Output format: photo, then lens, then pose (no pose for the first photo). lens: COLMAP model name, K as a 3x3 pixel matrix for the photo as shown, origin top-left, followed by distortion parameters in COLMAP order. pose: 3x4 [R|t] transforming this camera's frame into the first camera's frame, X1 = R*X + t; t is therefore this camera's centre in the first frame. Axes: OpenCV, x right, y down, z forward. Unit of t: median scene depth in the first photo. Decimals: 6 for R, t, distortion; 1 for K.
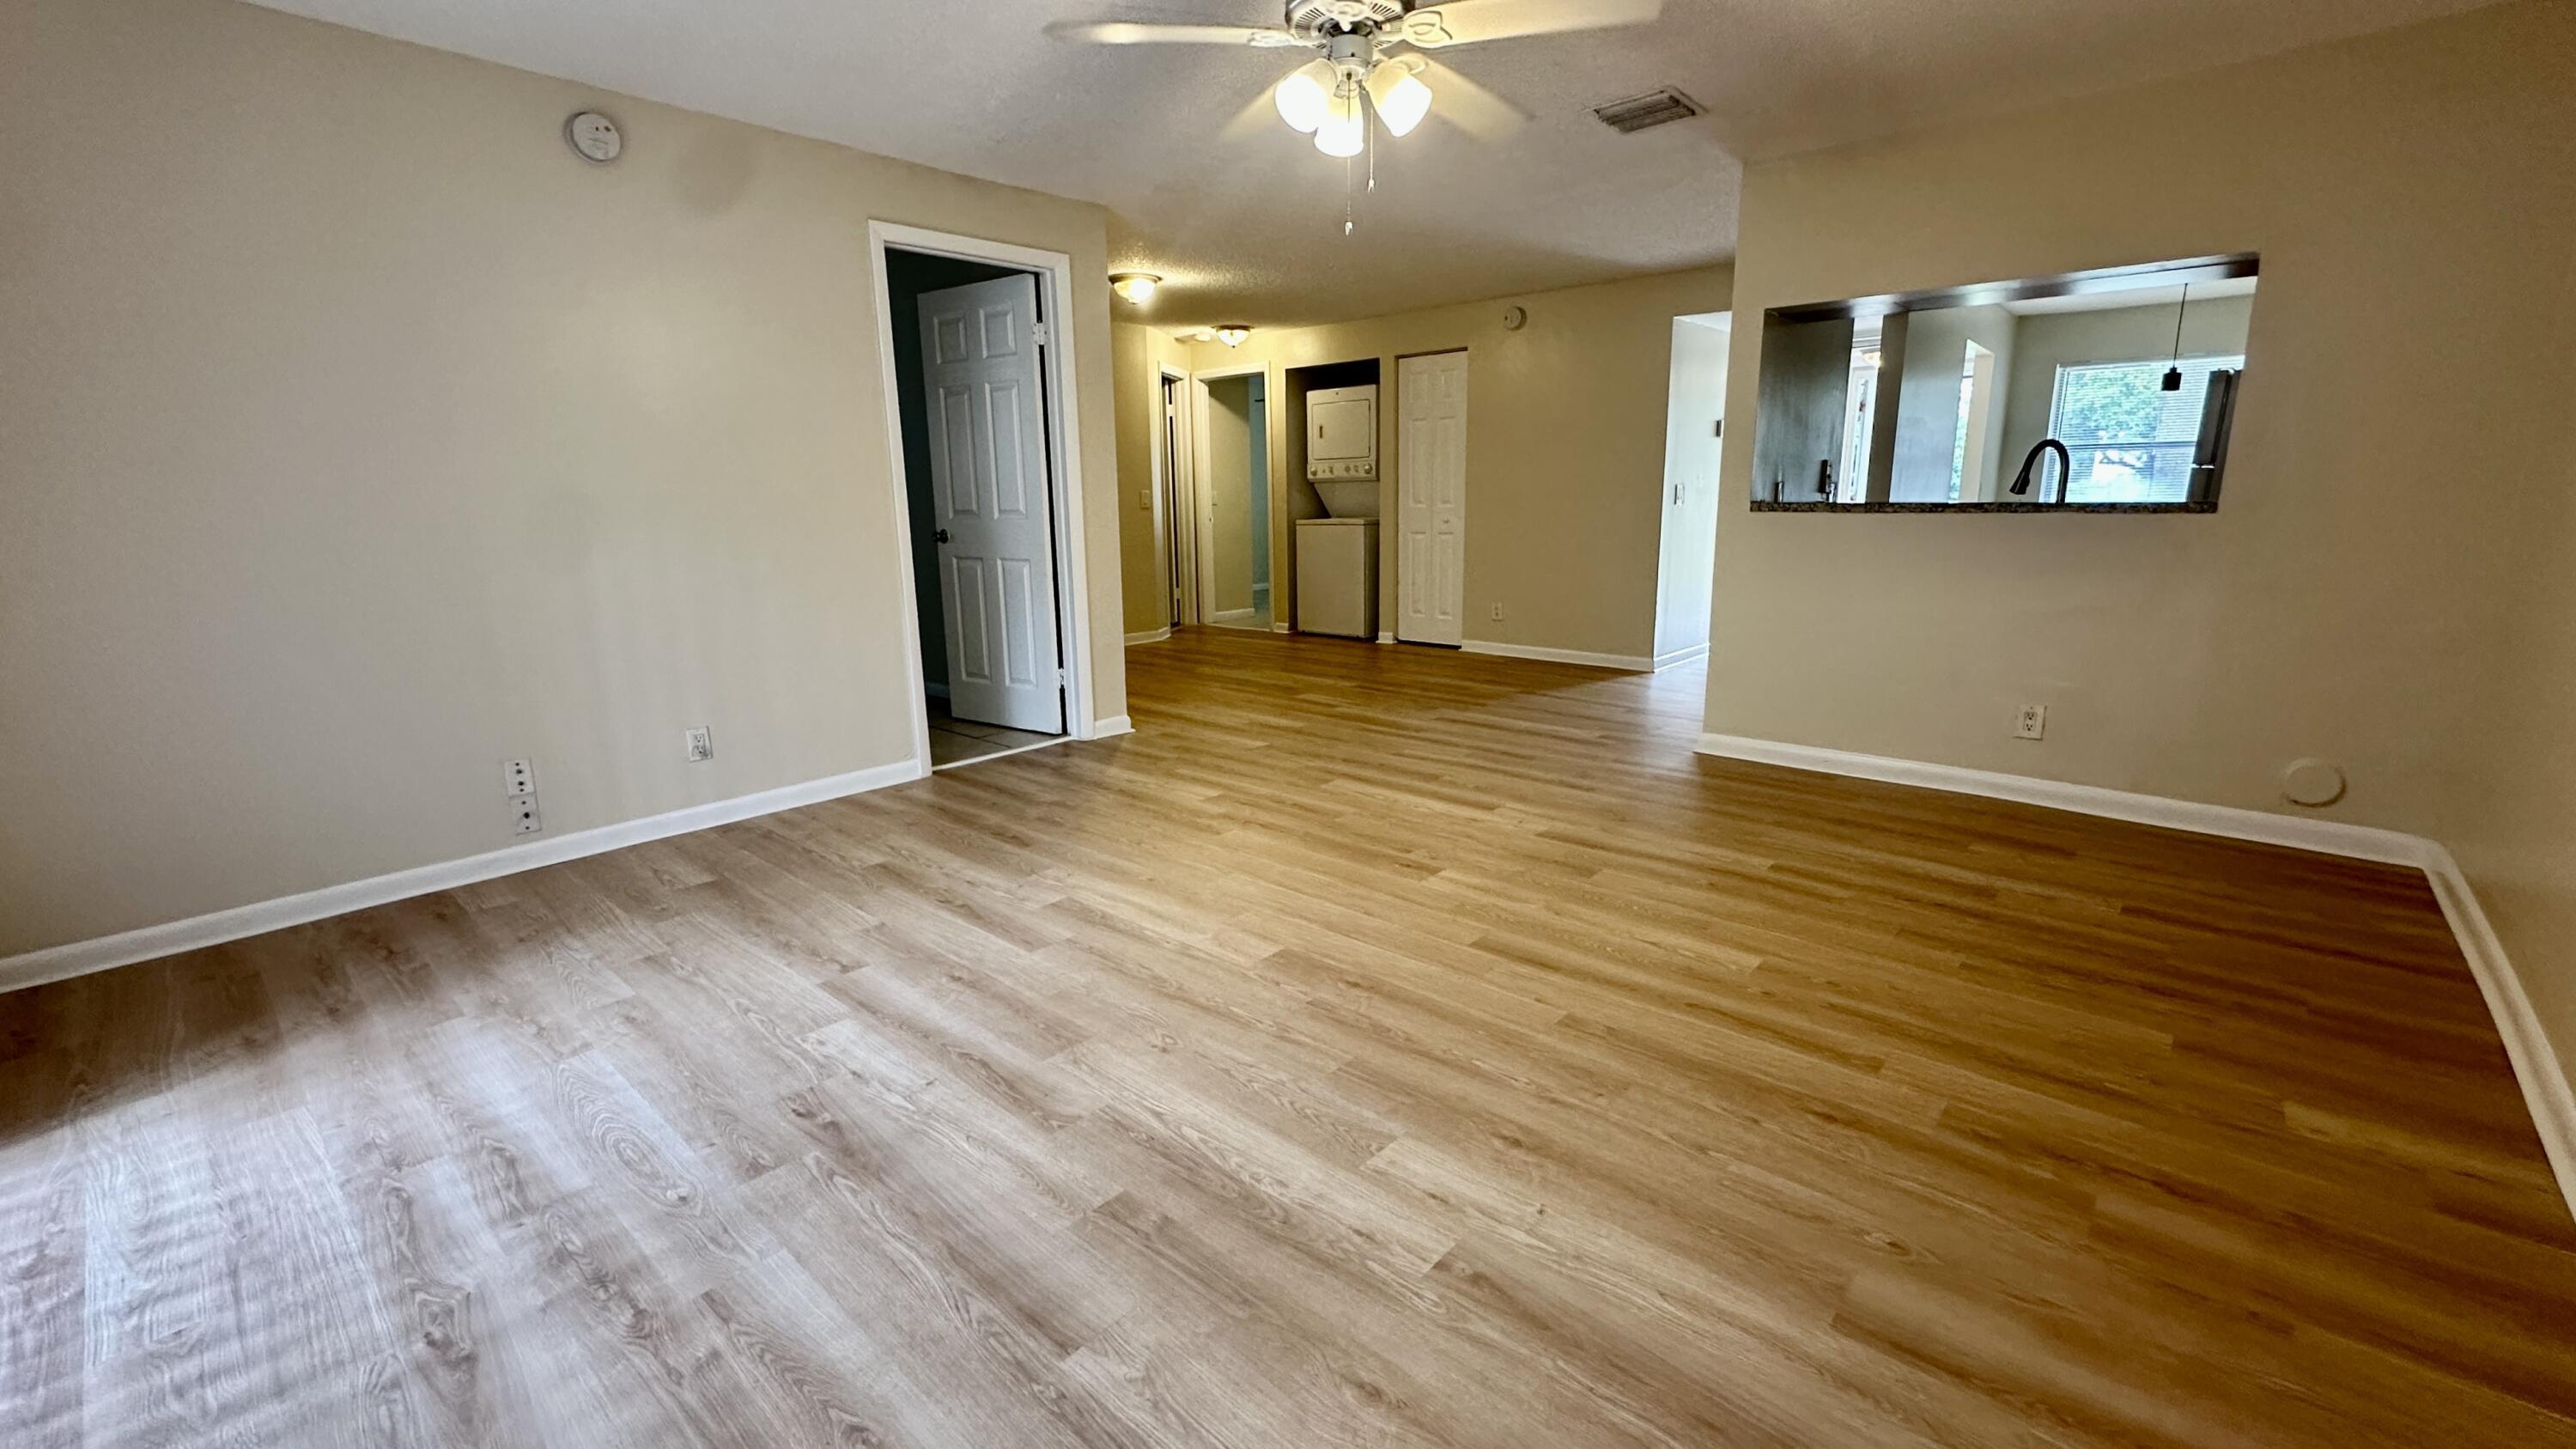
lens RADIAL K [[1082.1, 0, 1288.0], [0, 1082.1, 724.5], [0, 0, 1]] dist [-0.001586, 0.000087]
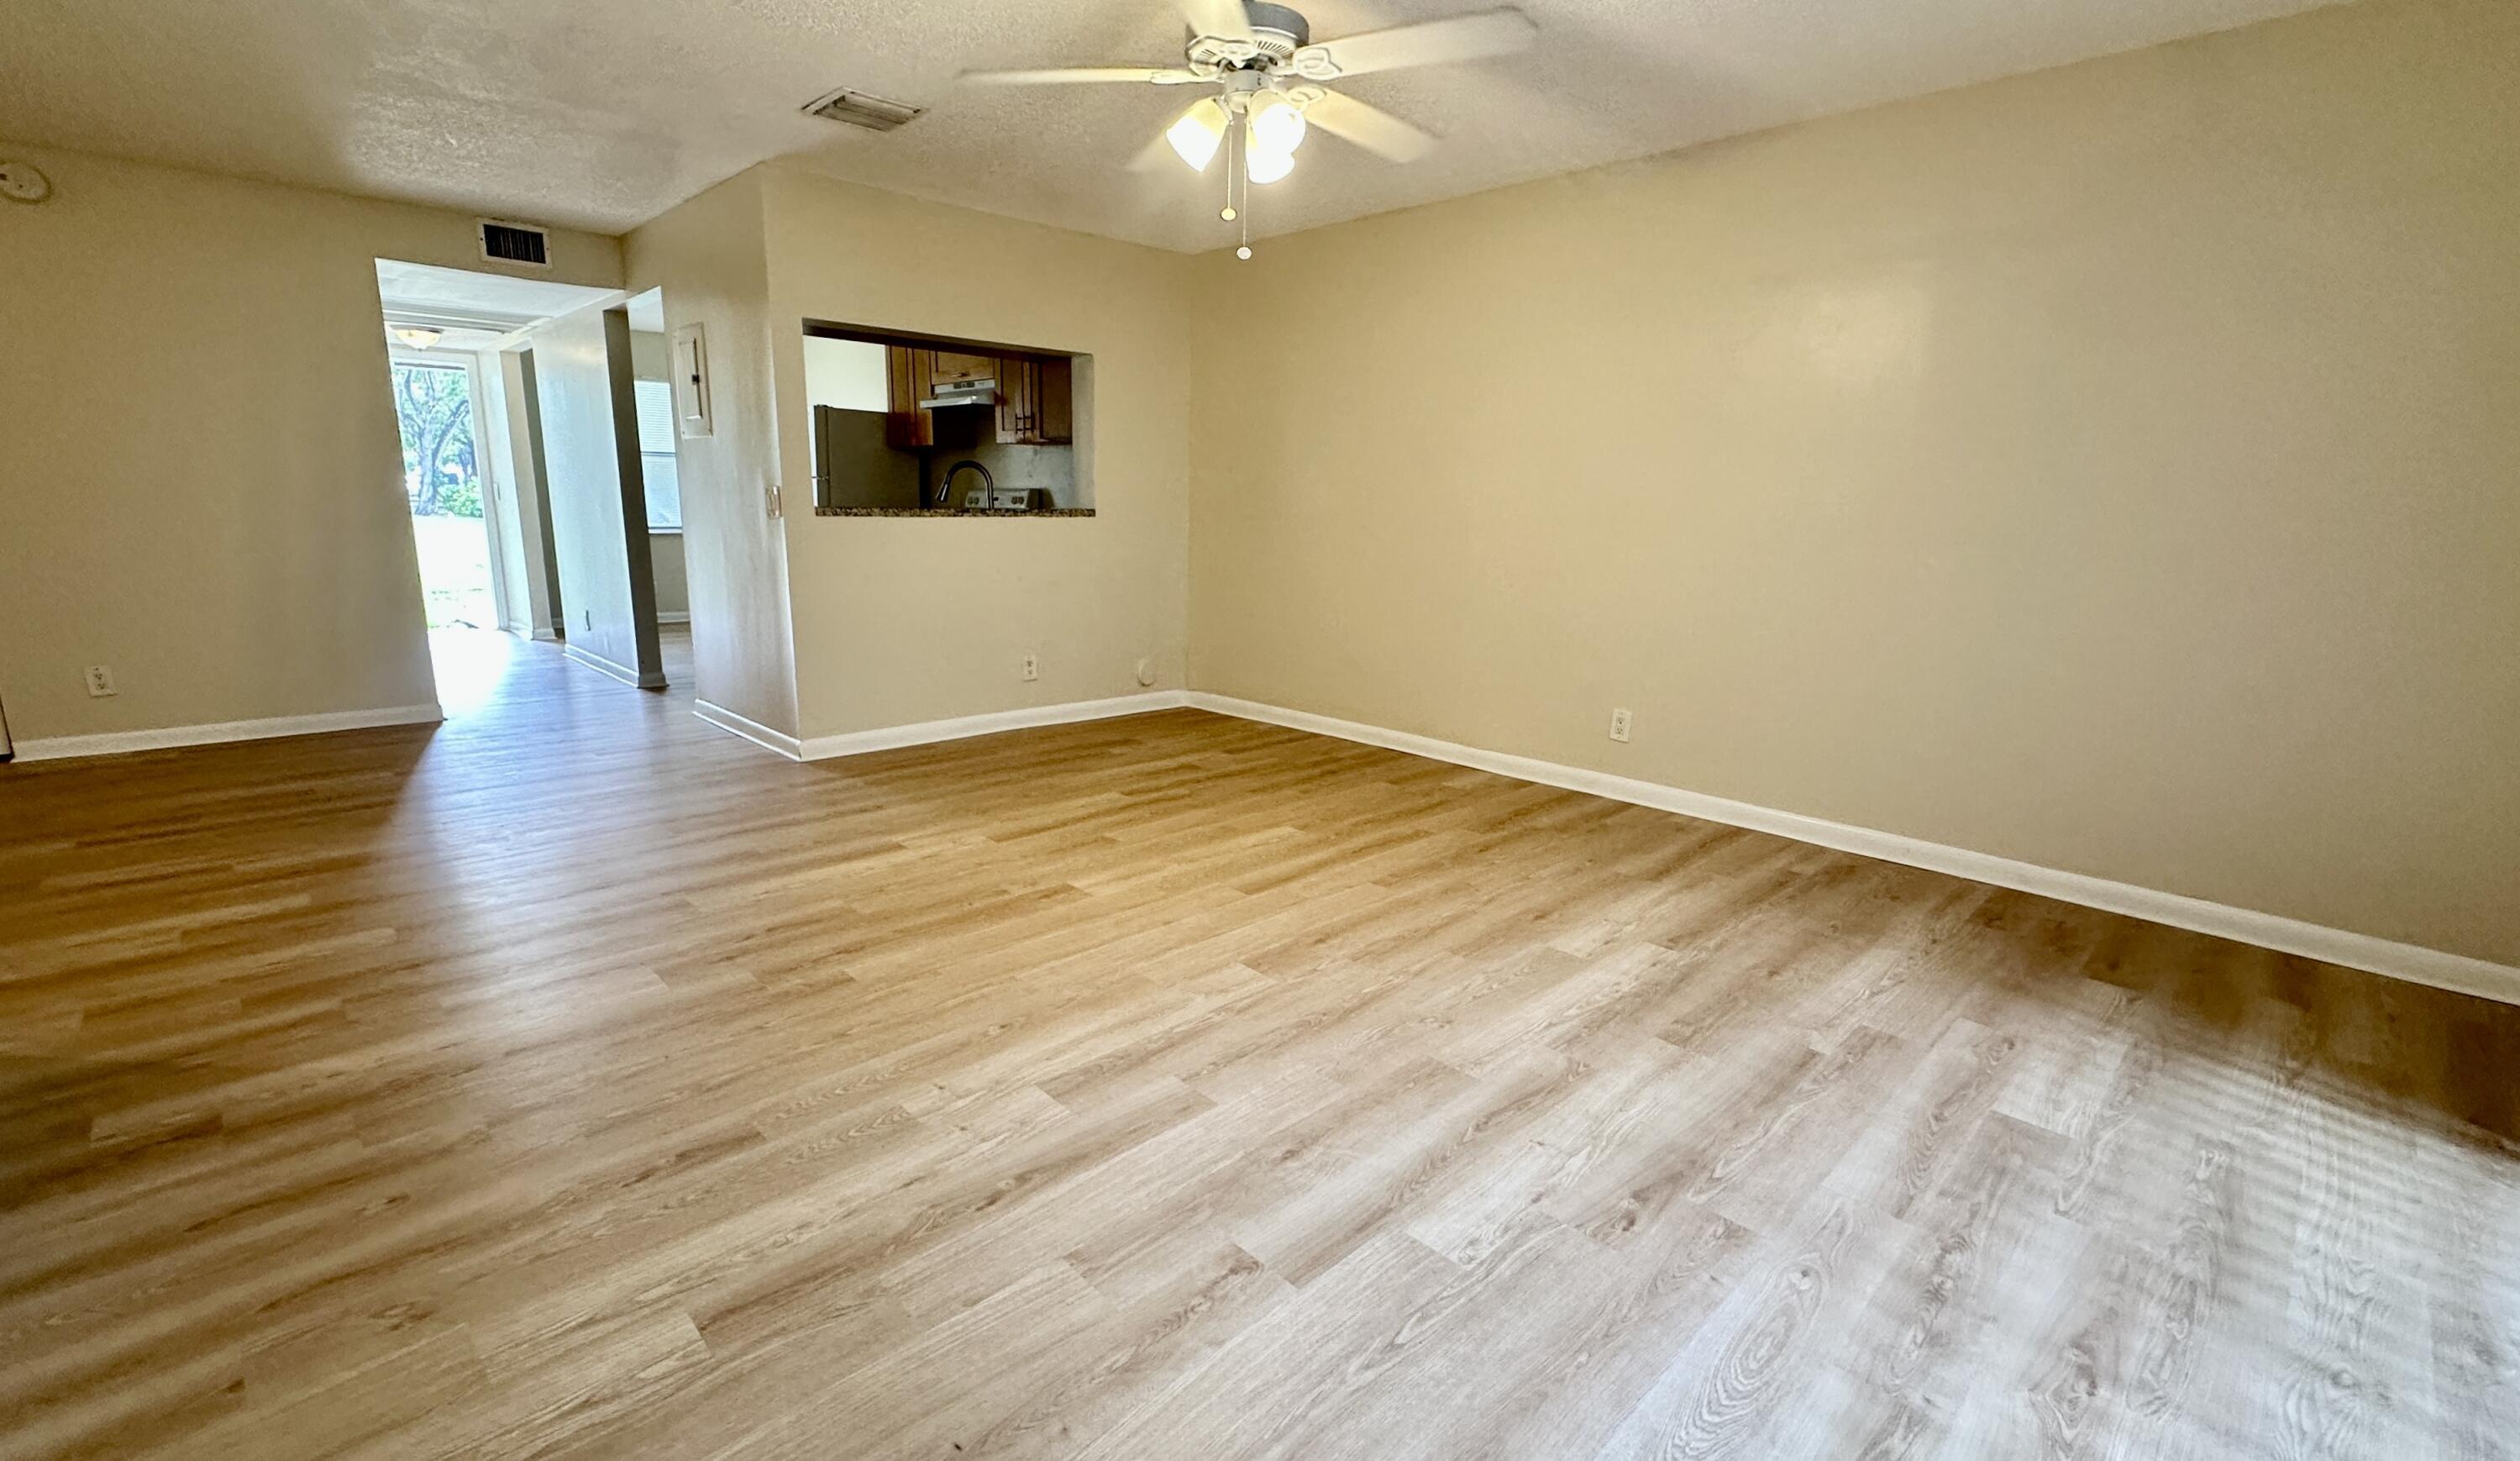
lens RADIAL K [[1052.4, 0, 1260.0], [0, 1052.4, 730.5], [0, 0, 1]] dist [-0.001354, -0.000442]
pose [[0.060591, -0.202555, 0.977395, -1.111101], [0.187429, 0.964085, 0.188177, -0.218974], [-0.980408, 0.171790, 0.096380, 1.040811]]
